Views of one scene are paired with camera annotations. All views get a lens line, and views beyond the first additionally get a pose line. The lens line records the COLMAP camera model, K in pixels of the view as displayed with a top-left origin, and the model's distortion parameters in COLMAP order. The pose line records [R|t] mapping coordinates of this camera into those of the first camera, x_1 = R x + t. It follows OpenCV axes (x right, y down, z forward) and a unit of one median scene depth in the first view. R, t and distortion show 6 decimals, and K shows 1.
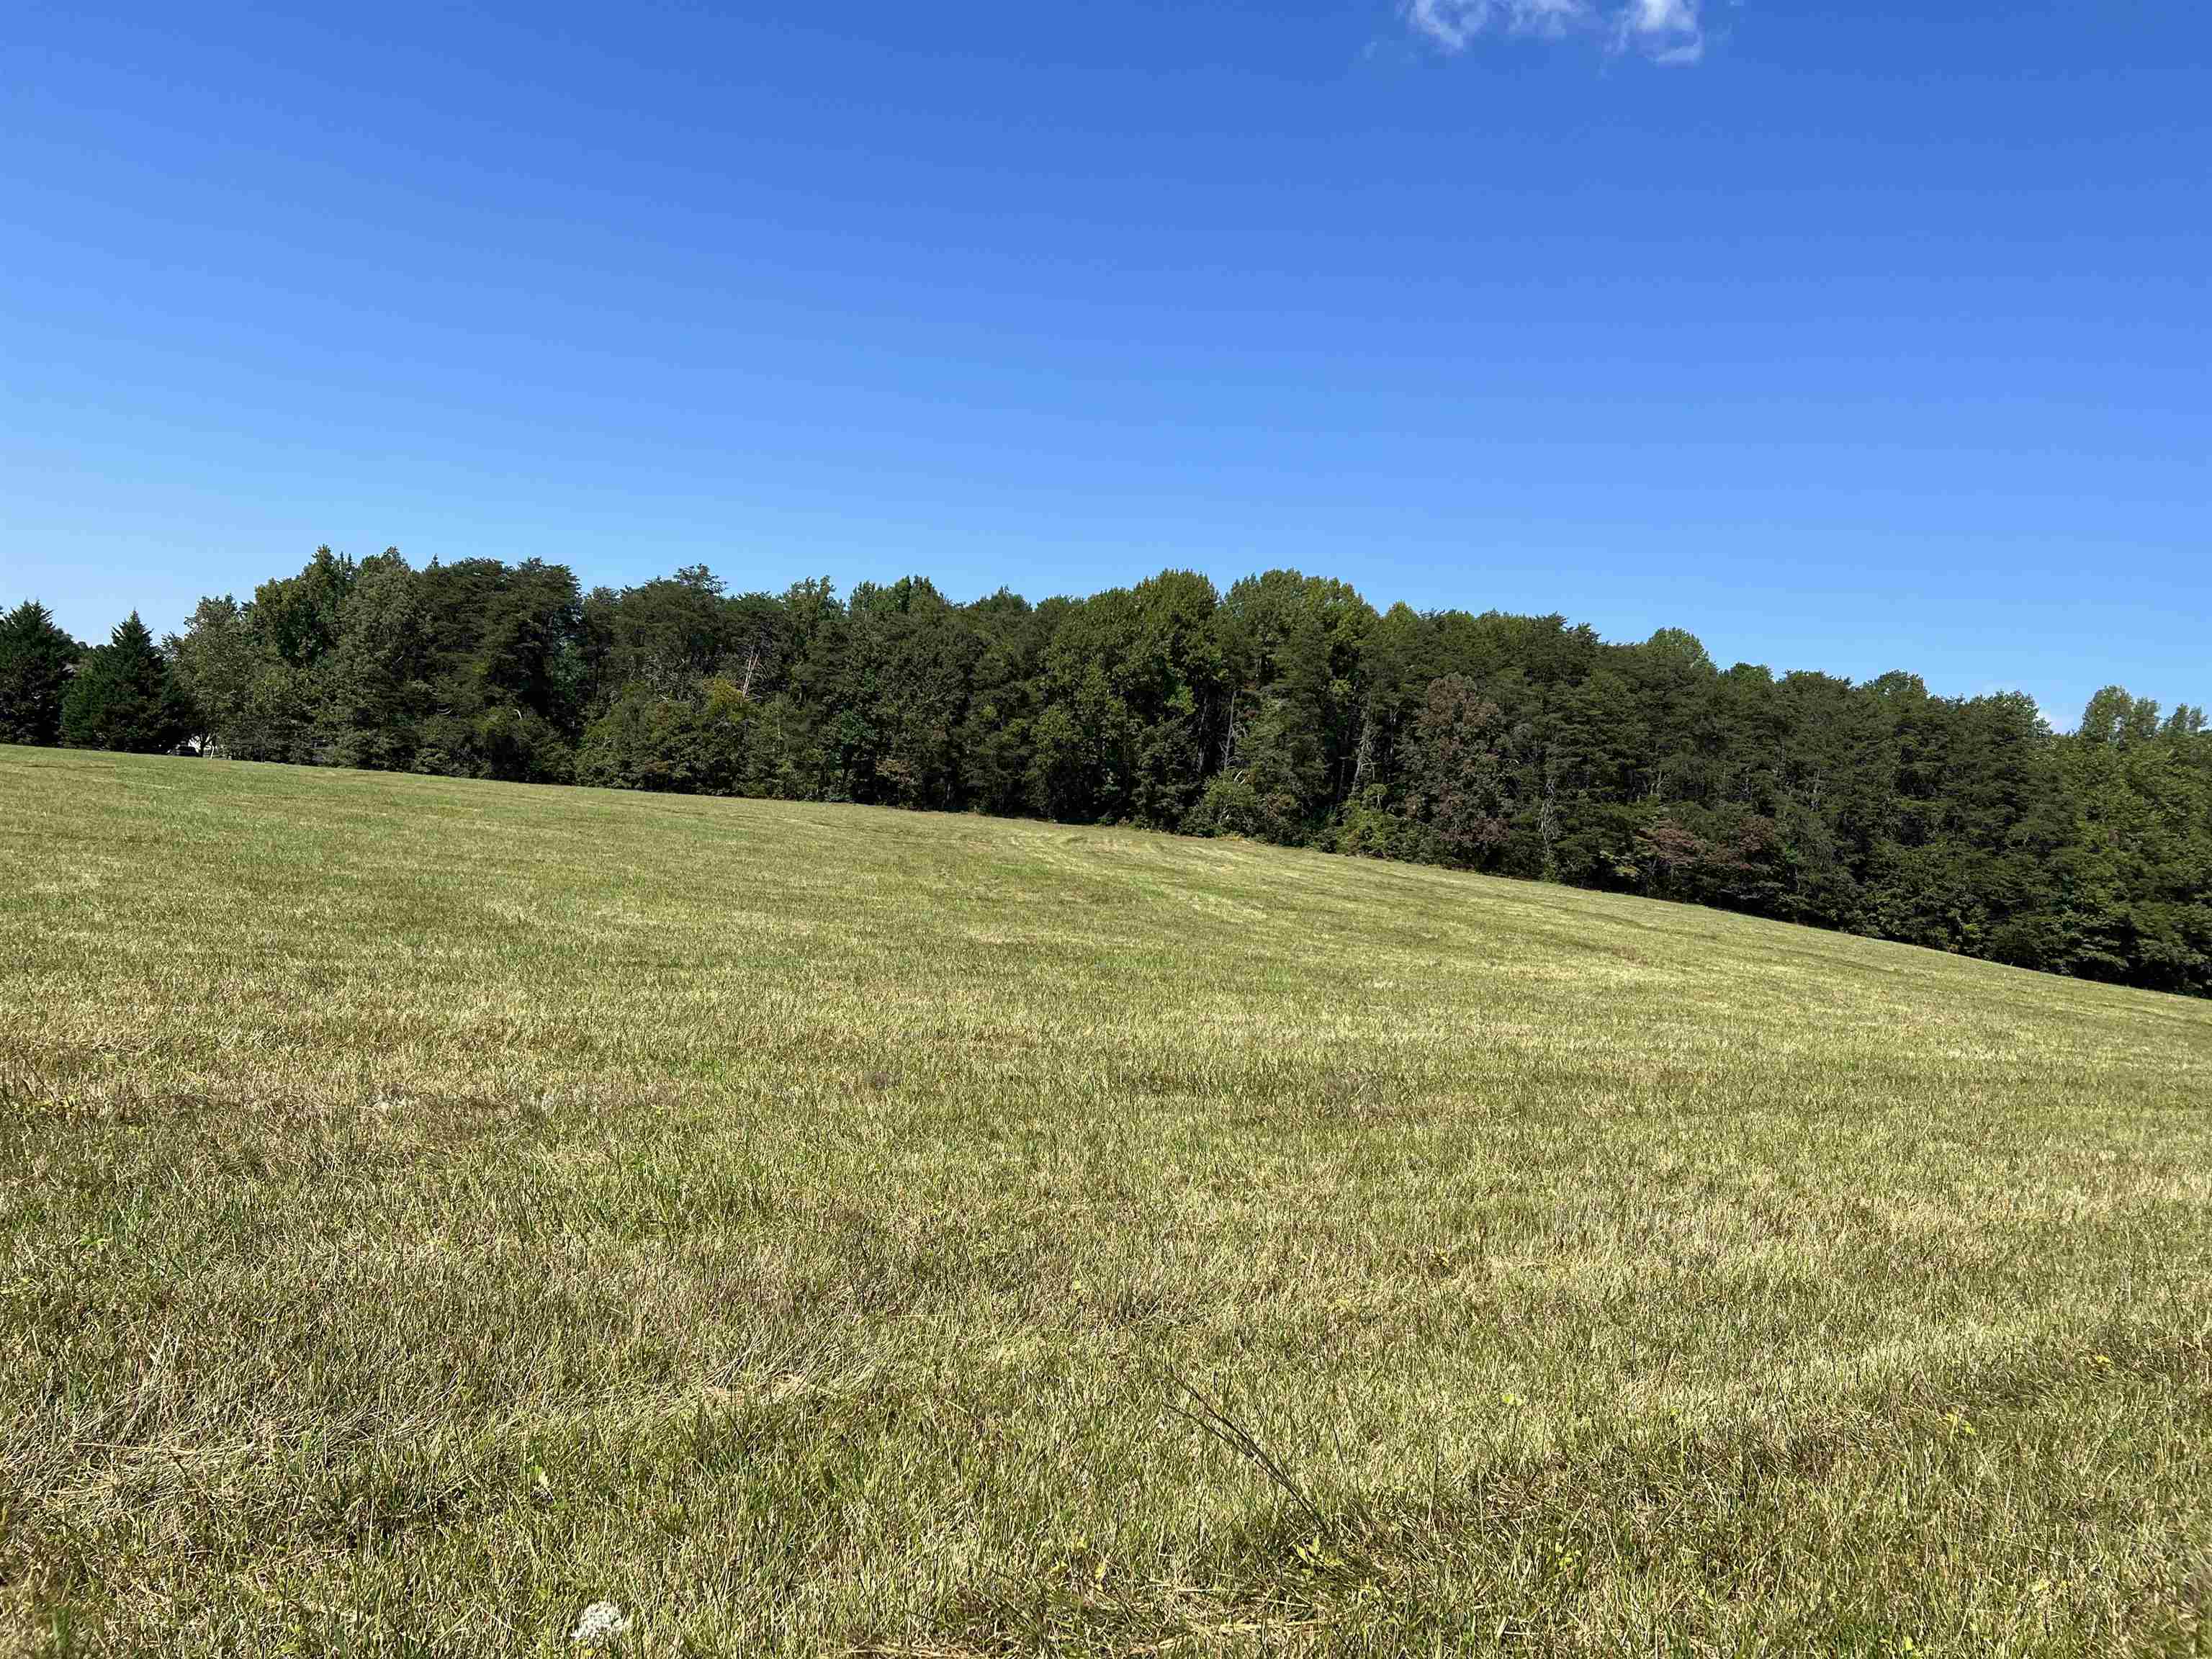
lens RADIAL K [[1629.4, 0, 1106.0], [0, 1629.4, 829.5], [0, 0, 1]] dist [0.049723, -0.056824]
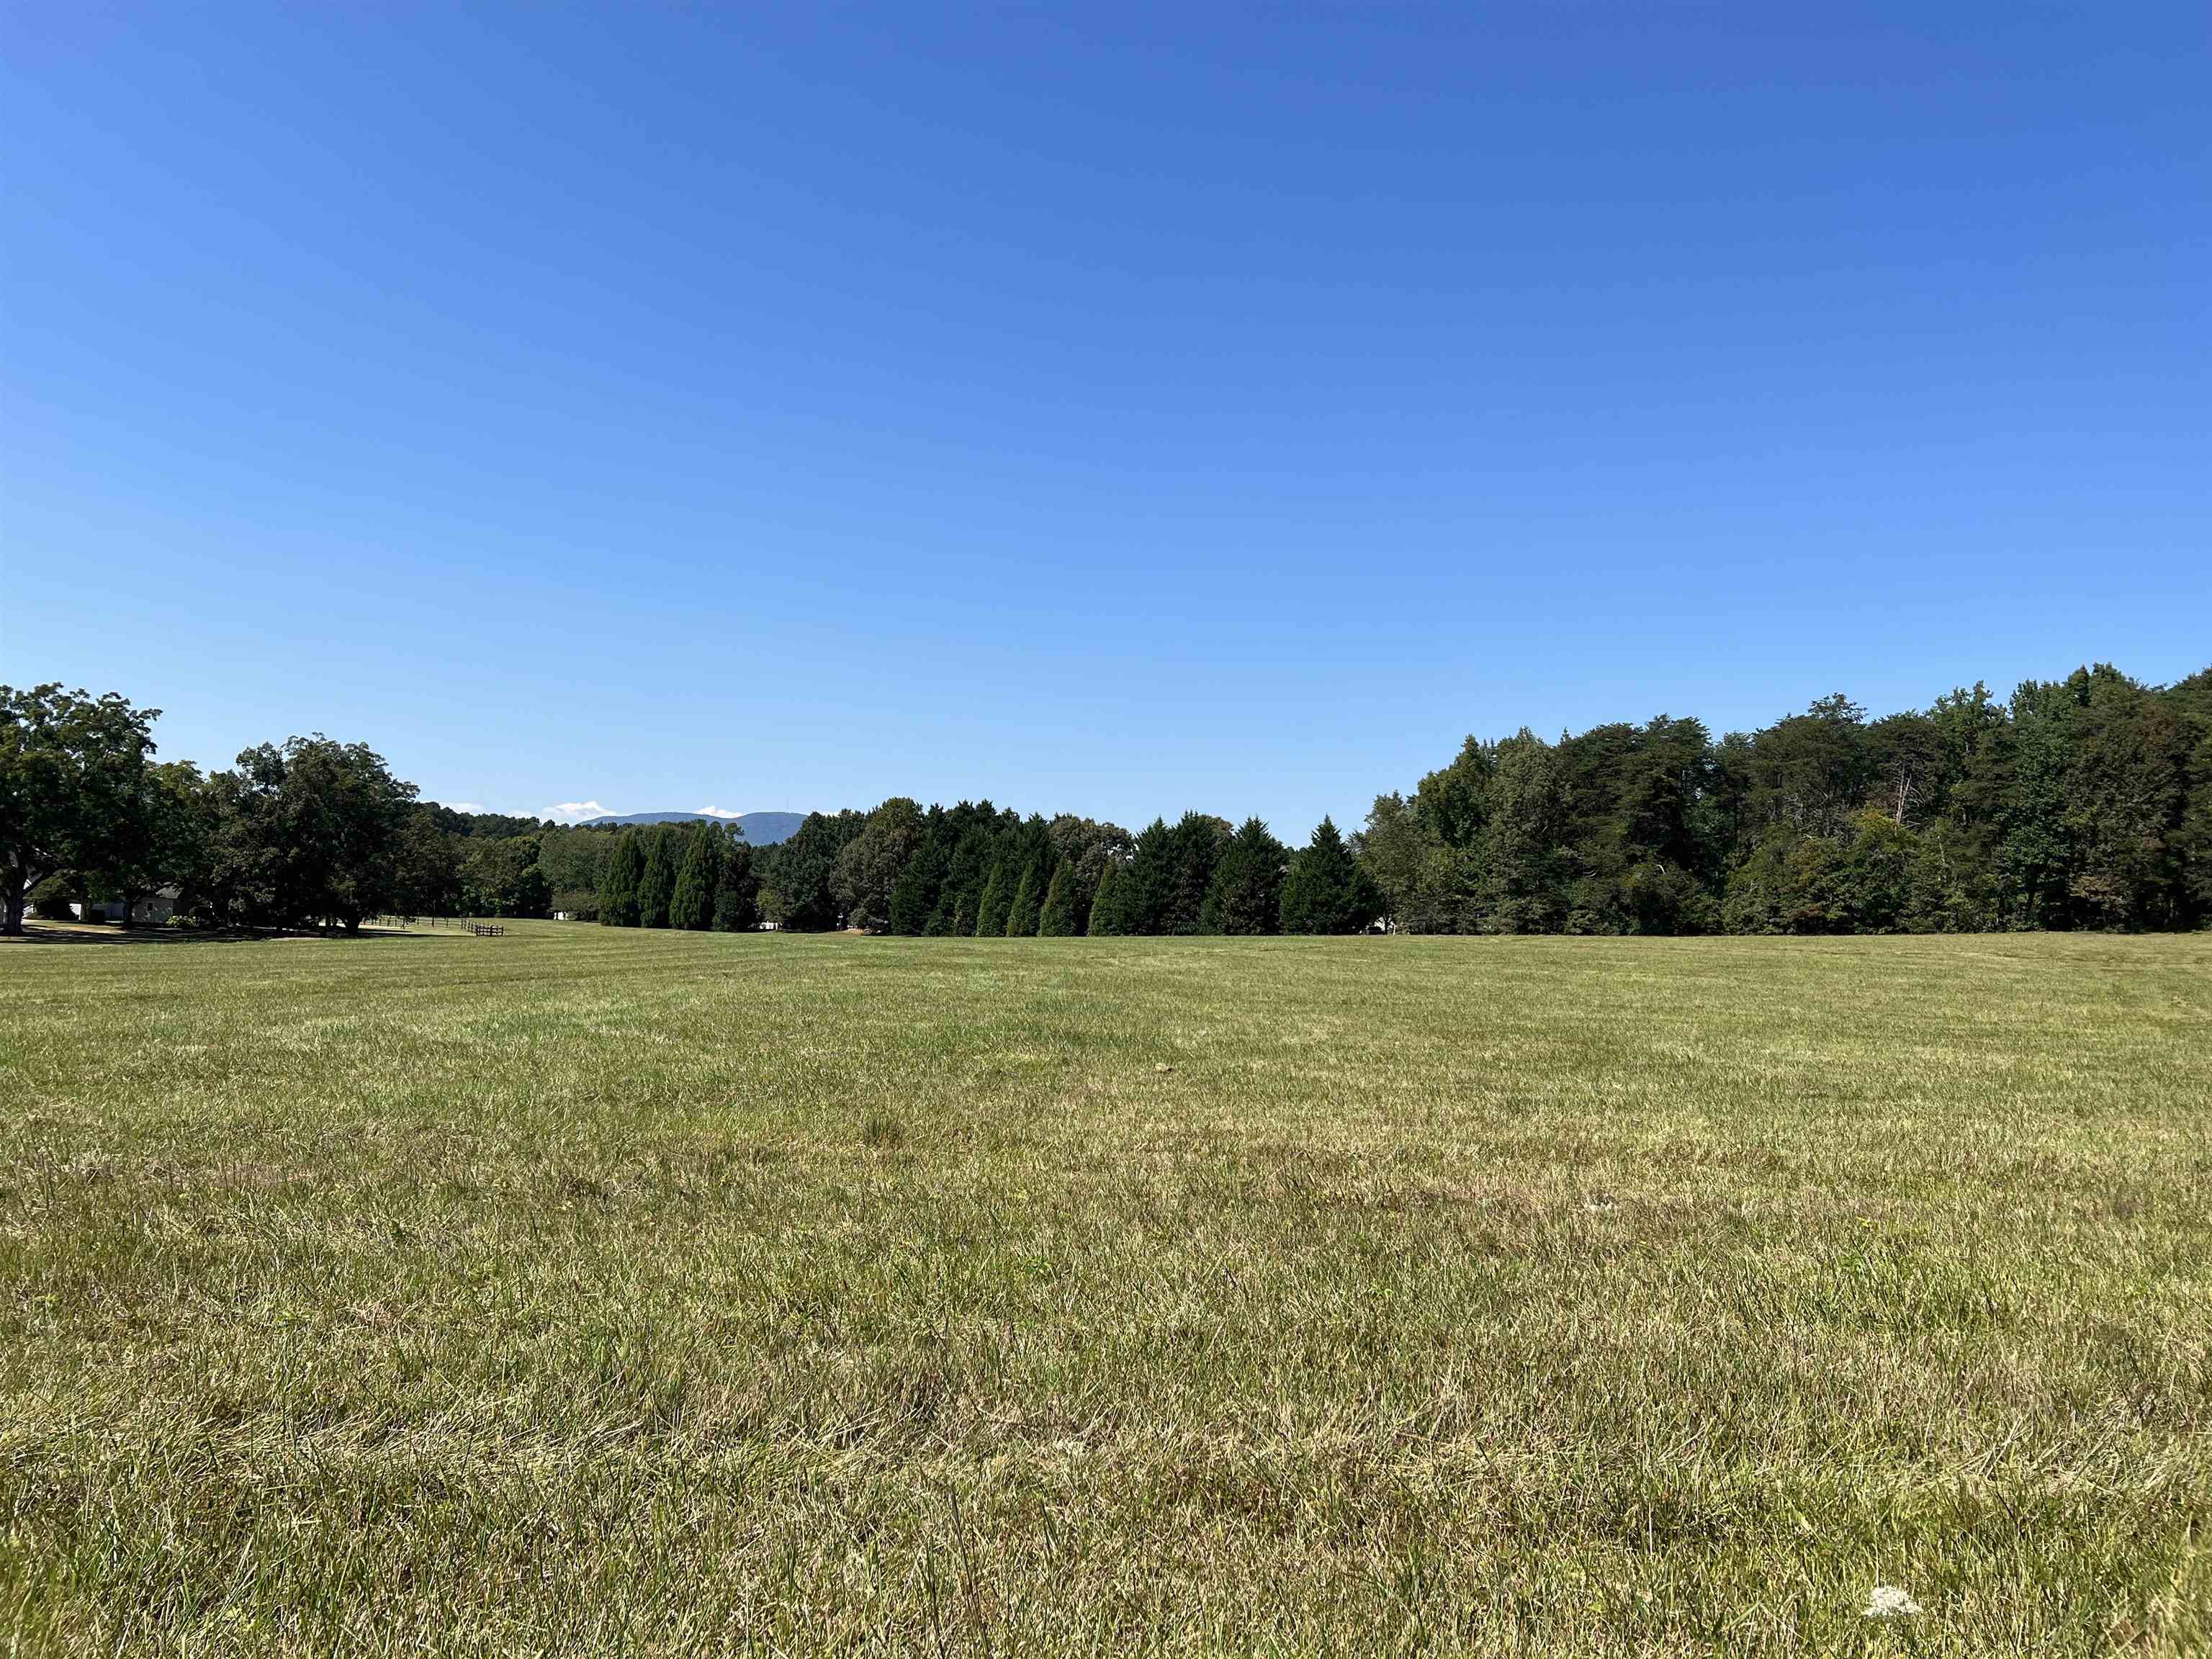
lens RADIAL K [[1652.2, 0, 1085.1], [0, 1652.2, 838.9], [0, 0, 1]] dist [-0.004173, -0.006562]
pose [[0.776255, -0.111423, -0.620494, -0.000547], [0.052407, 0.992255, -0.112618, 0.007743], [0.628237, 0.054902, 0.776083, -0.012678]]
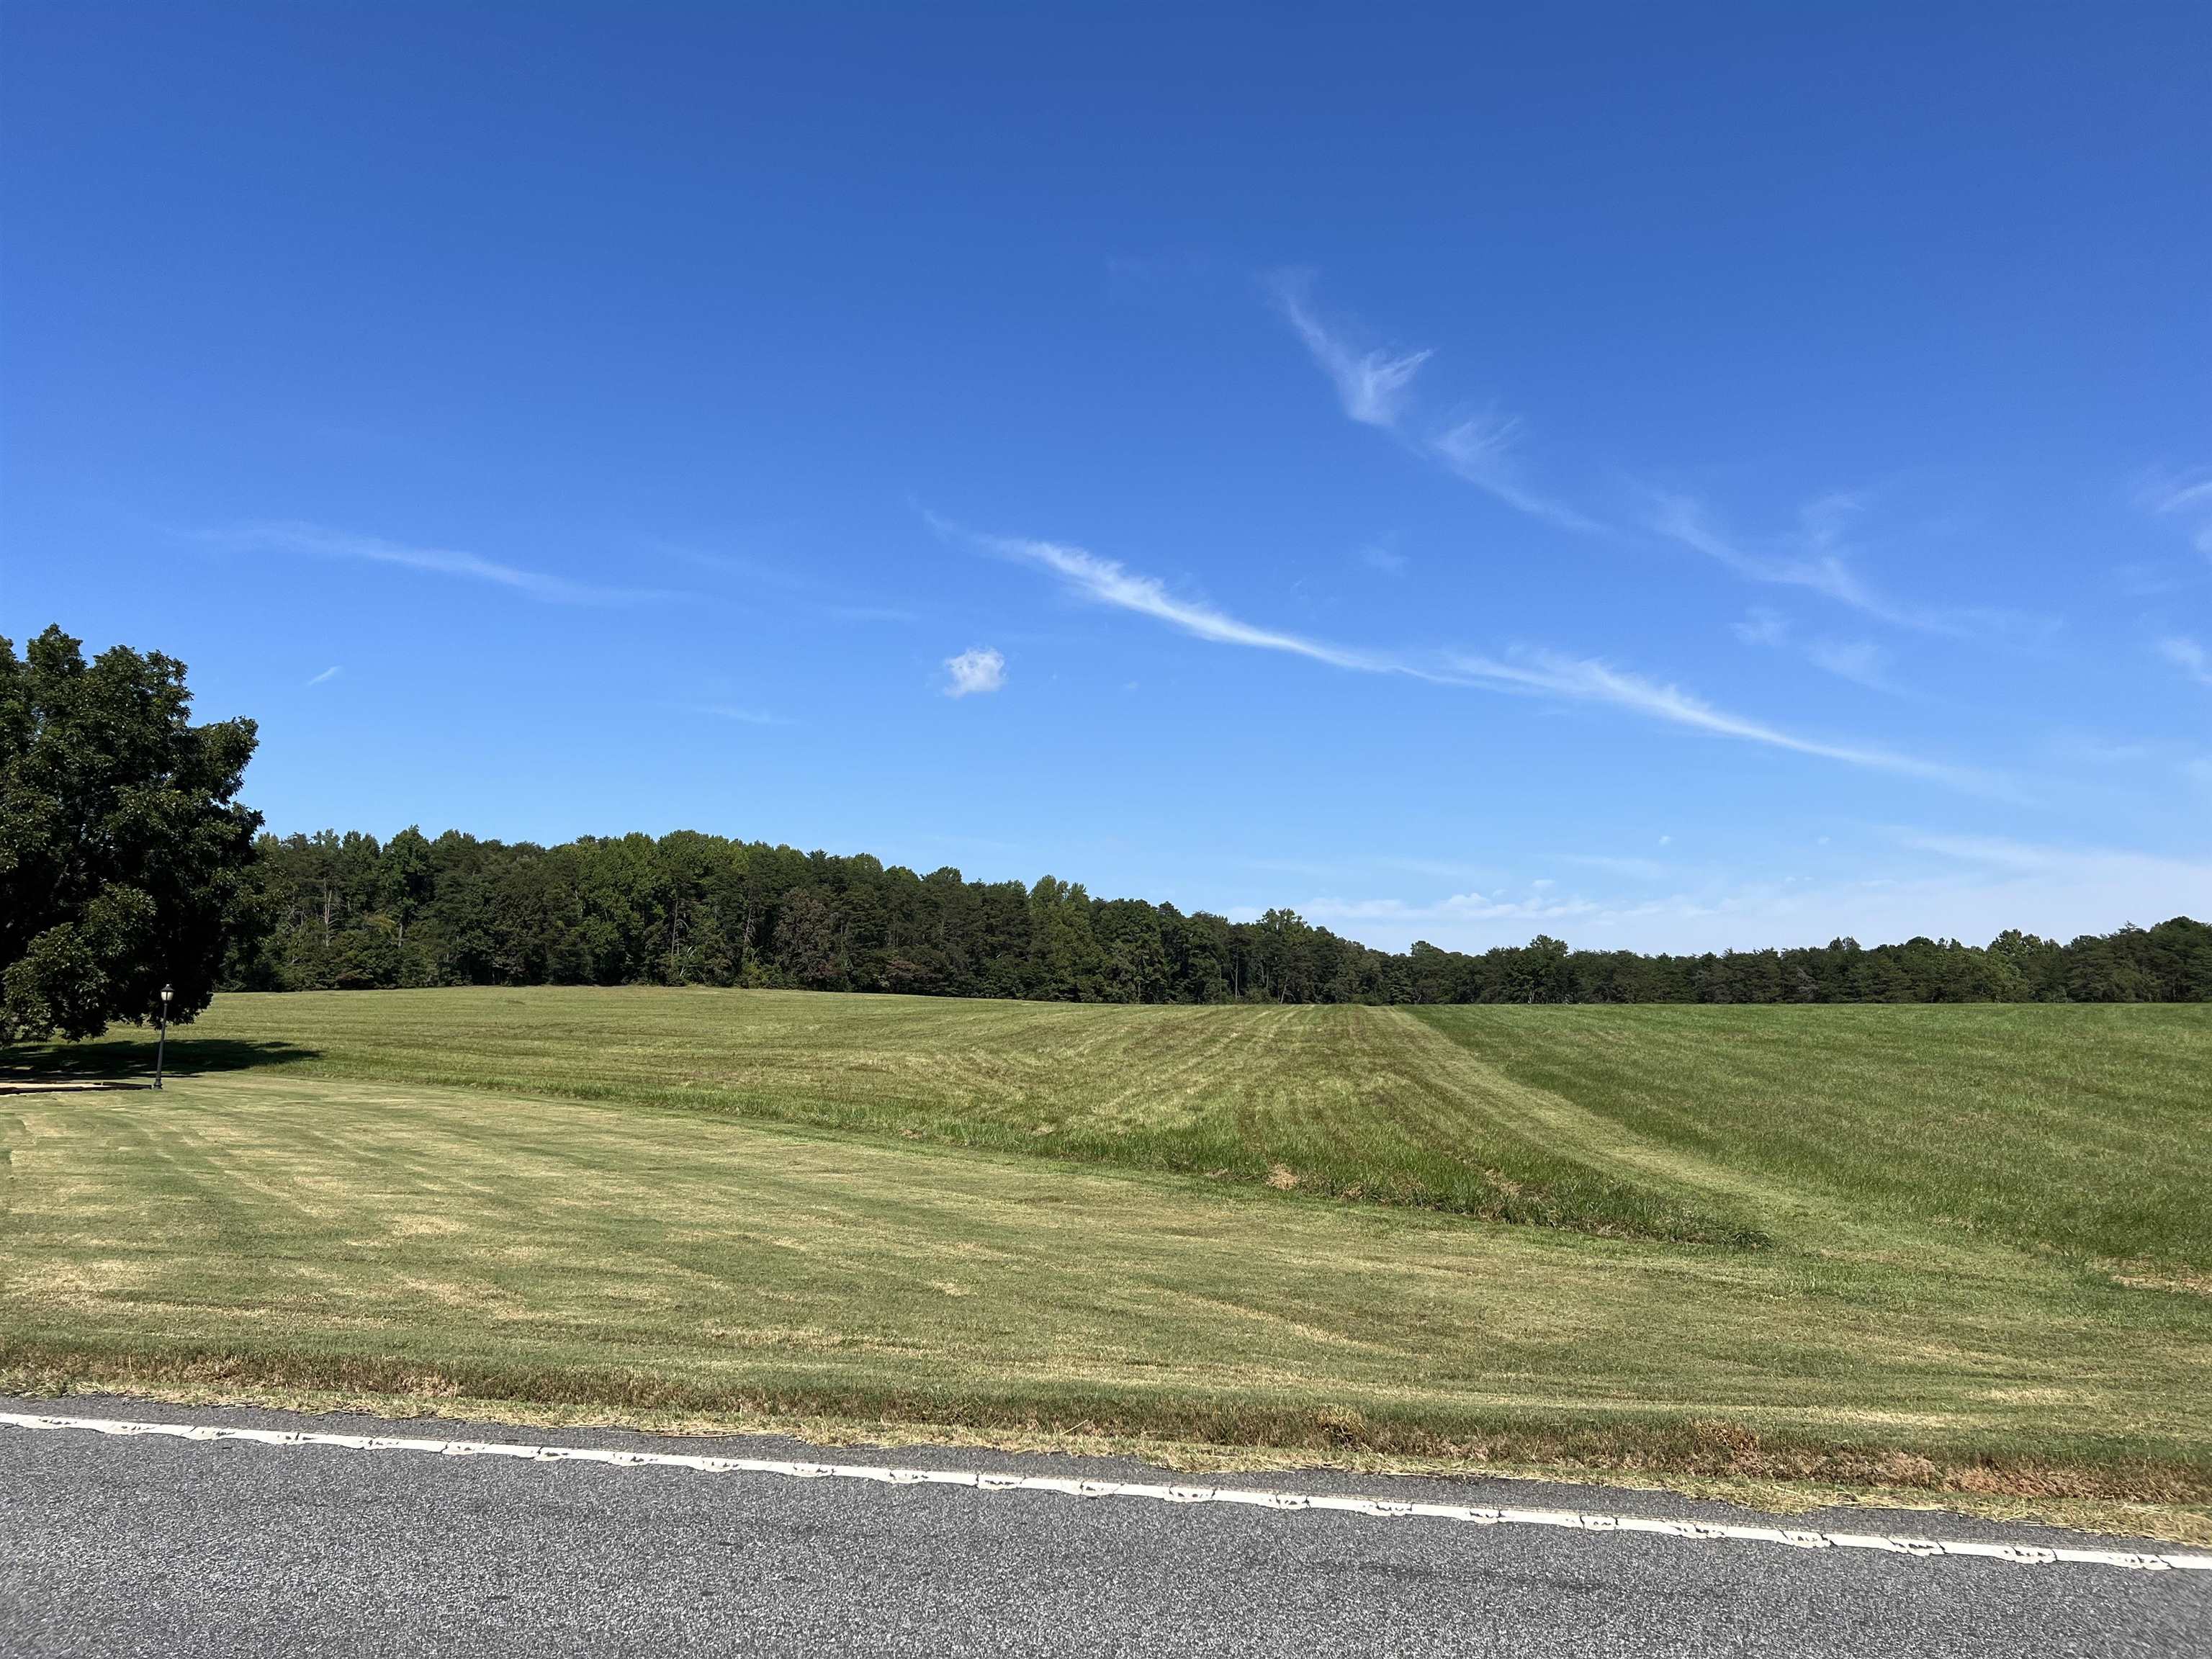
lens RADIAL K [[1629.4, 0, 1106.0], [0, 1629.4, 829.5], [0, 0, 1]] dist [0.049723, -0.056824]
pose [[0.745580, -0.028073, 0.665824, -0.805941], [0.070231, 0.996859, -0.036613, -0.070471], [-0.662705, 0.074060, 0.745210, -0.680149]]
